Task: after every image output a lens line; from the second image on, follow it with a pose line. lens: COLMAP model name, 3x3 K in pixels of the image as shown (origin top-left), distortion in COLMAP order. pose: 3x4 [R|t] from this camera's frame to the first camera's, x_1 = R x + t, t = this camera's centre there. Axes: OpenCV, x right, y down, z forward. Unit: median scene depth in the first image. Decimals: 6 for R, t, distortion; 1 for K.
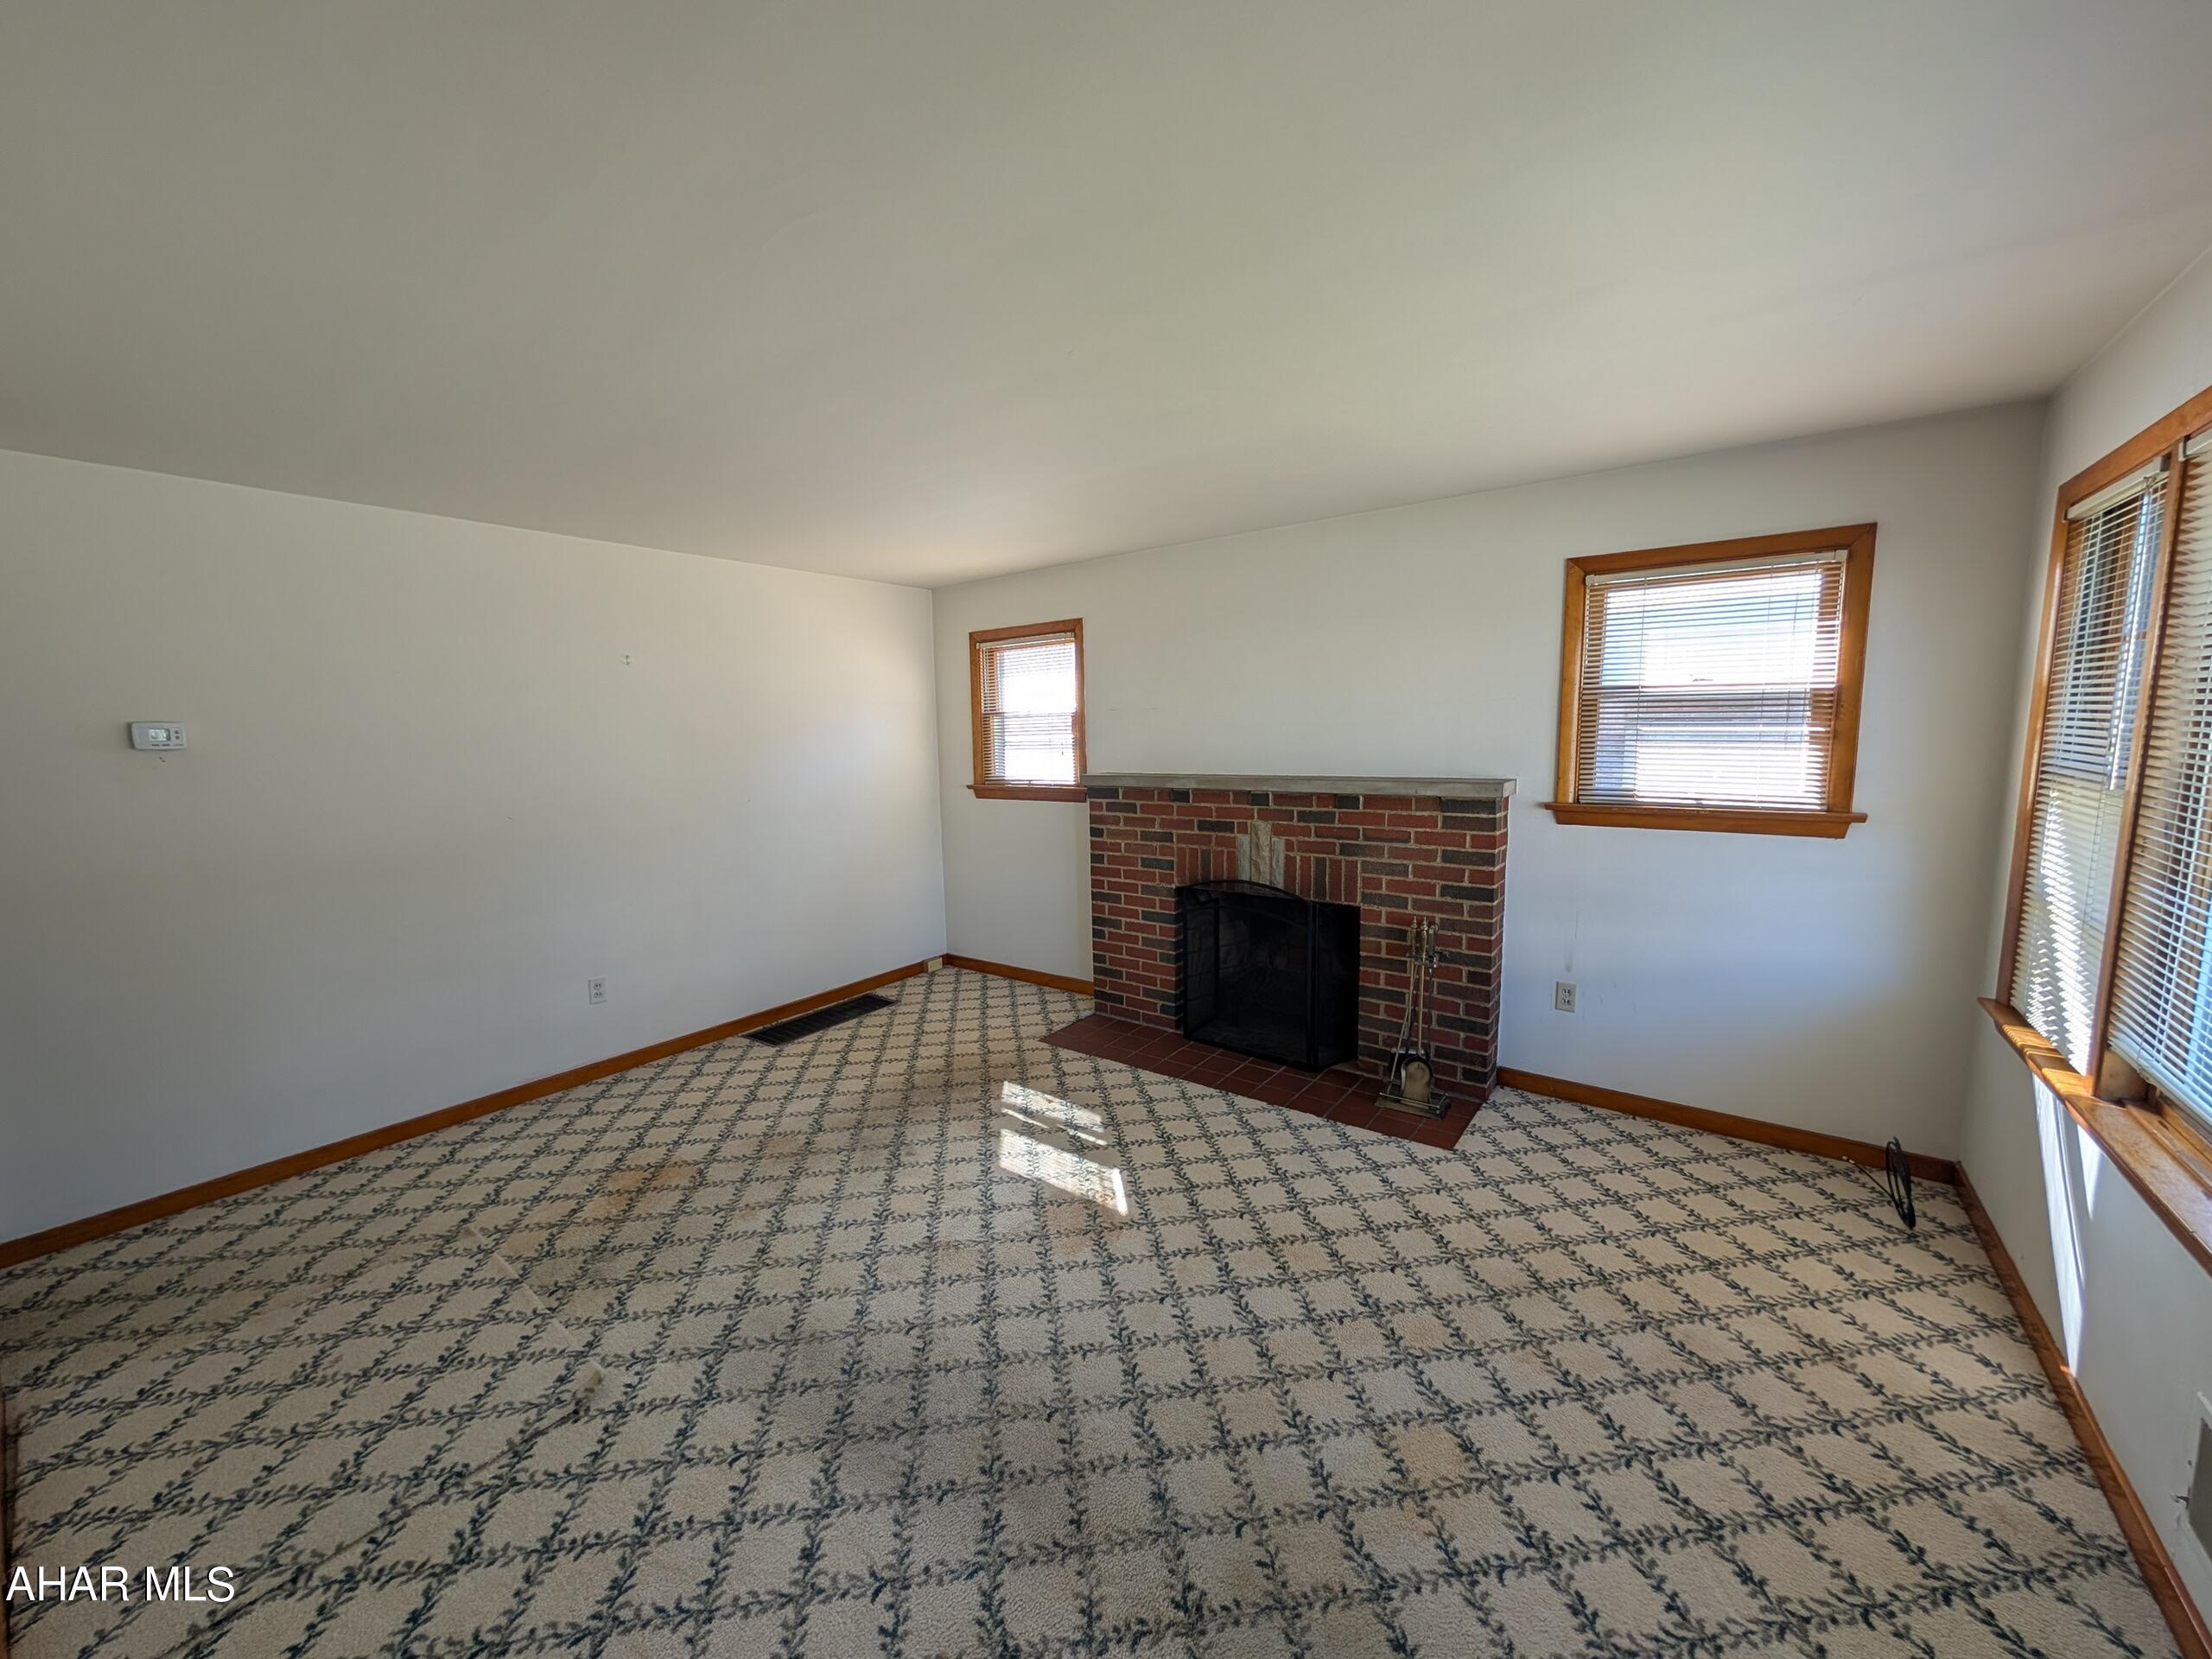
lens RADIAL K [[833.6, 0, 1104.3], [0, 833.6, 833.7], [0, 0, 1]] dist [-0.000600, 0.000354]
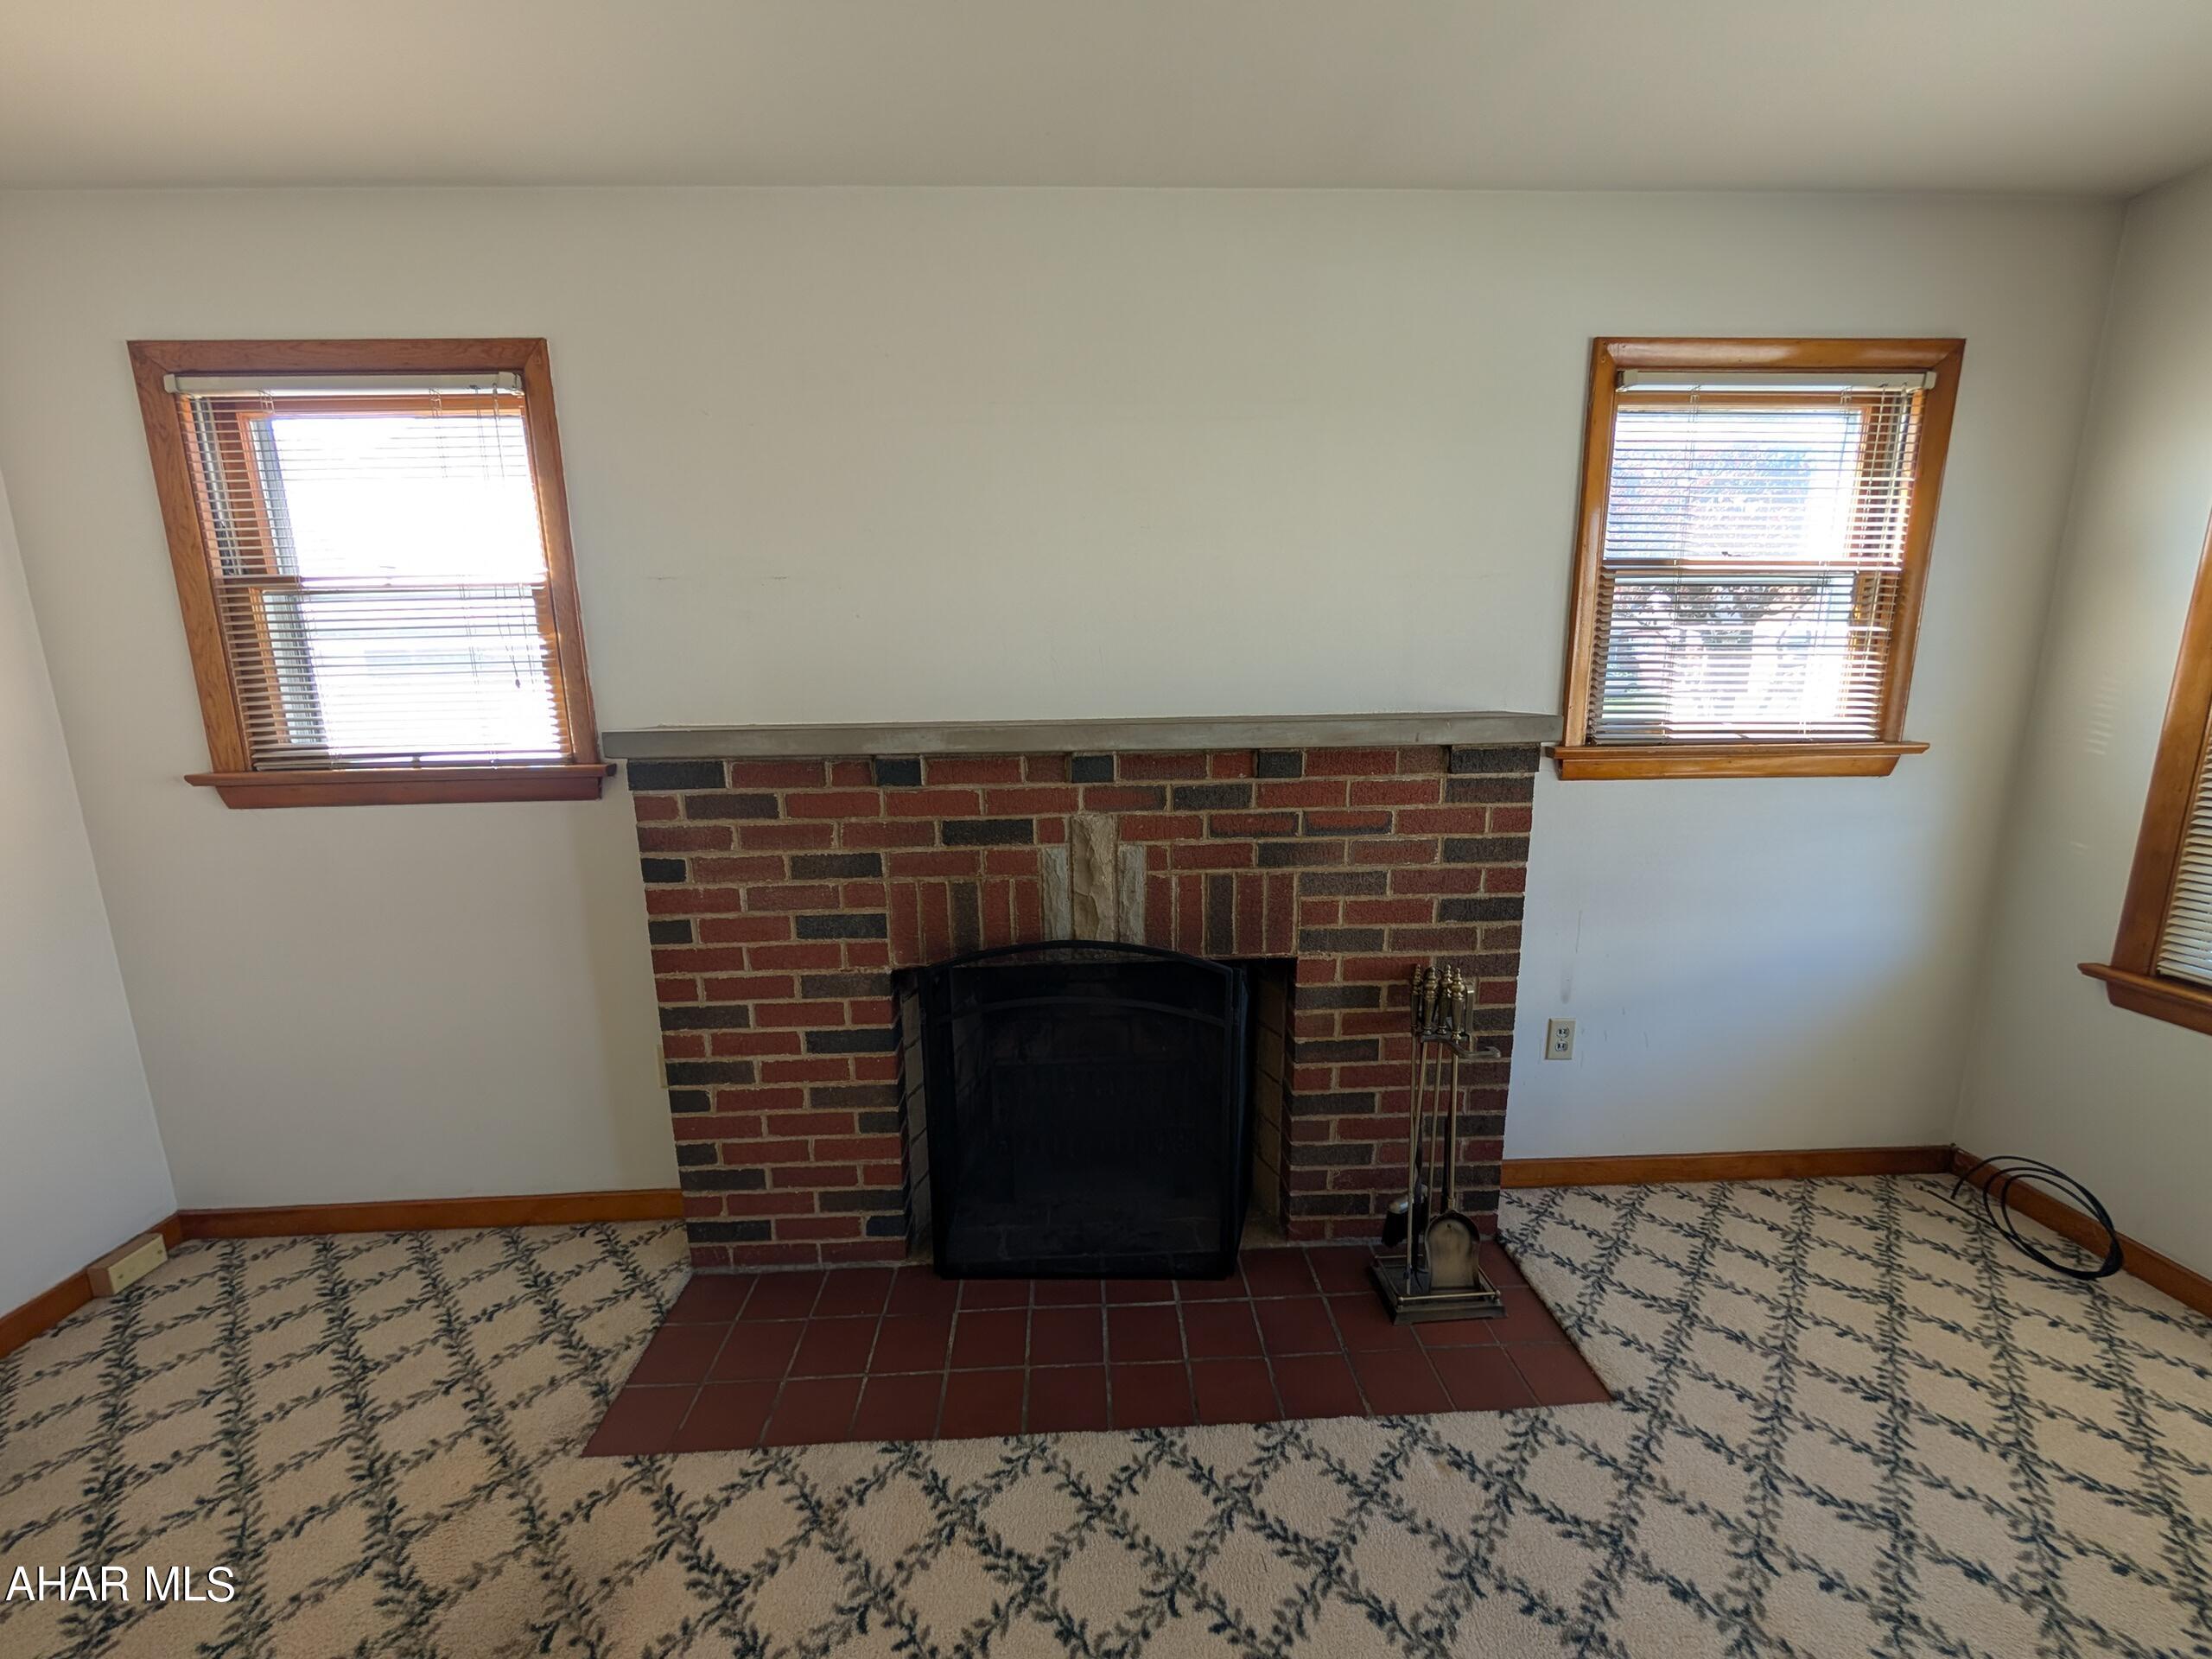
lens RADIAL K [[833.6, 0, 1104.3], [0, 833.6, 833.7], [0, 0, 1]] dist [-0.000600, 0.000354]
pose [[0.778742, -0.106459, 0.618245, -0.103086], [0.076974, 0.994264, 0.074252, -0.037537], [-0.622604, -0.010235, 0.782470, 0.595841]]
